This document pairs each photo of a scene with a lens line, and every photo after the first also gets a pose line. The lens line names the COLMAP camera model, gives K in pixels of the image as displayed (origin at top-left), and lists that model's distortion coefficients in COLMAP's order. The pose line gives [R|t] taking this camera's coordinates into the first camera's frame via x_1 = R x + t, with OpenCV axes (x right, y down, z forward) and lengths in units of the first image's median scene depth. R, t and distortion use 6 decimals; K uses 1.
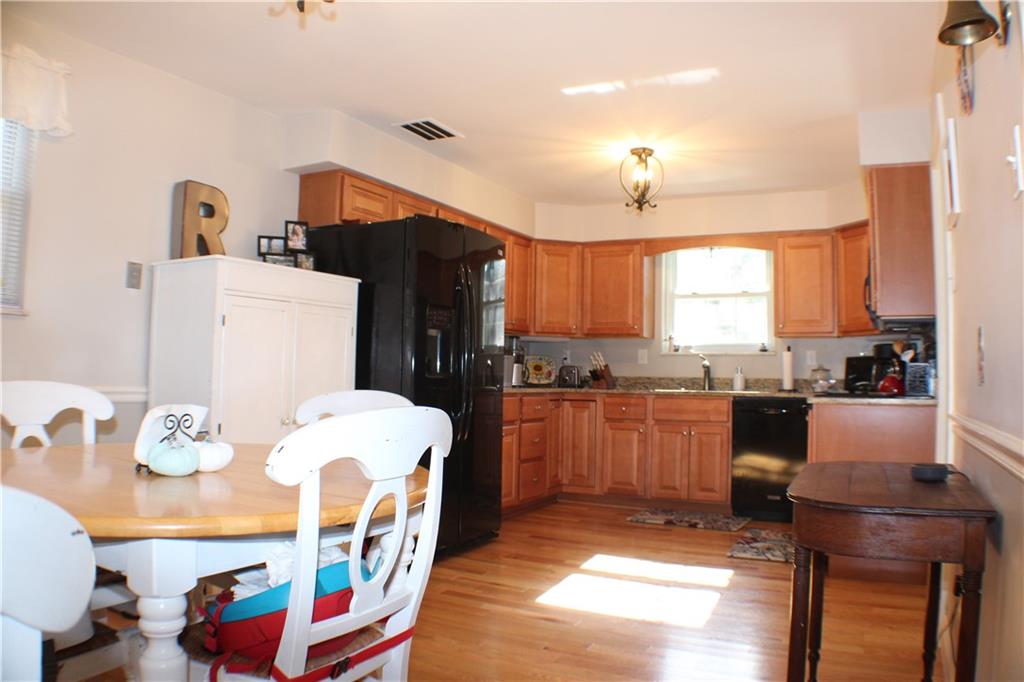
lens RADIAL K [[750.4, 0, 512.0], [0, 750.4, 341.0], [0, 0, 1]] dist [-0.215618, 0.082453]
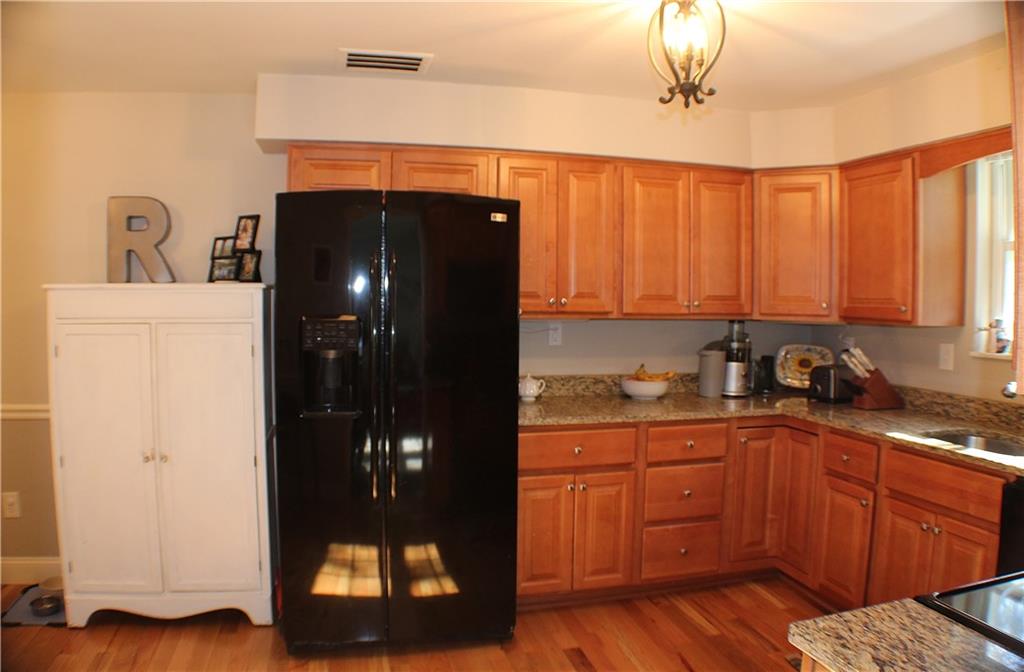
lens RADIAL K [[712.3, 0, 511.1], [0, 712.3, 327.3], [0, 0, 1]] dist [-0.167918, 0.001972]
pose [[0.670551, 0.020039, -0.741593, 0.396014], [0.038501, 0.997348, 0.061763, -0.054738], [0.740864, -0.069968, 0.668001, 0.523418]]
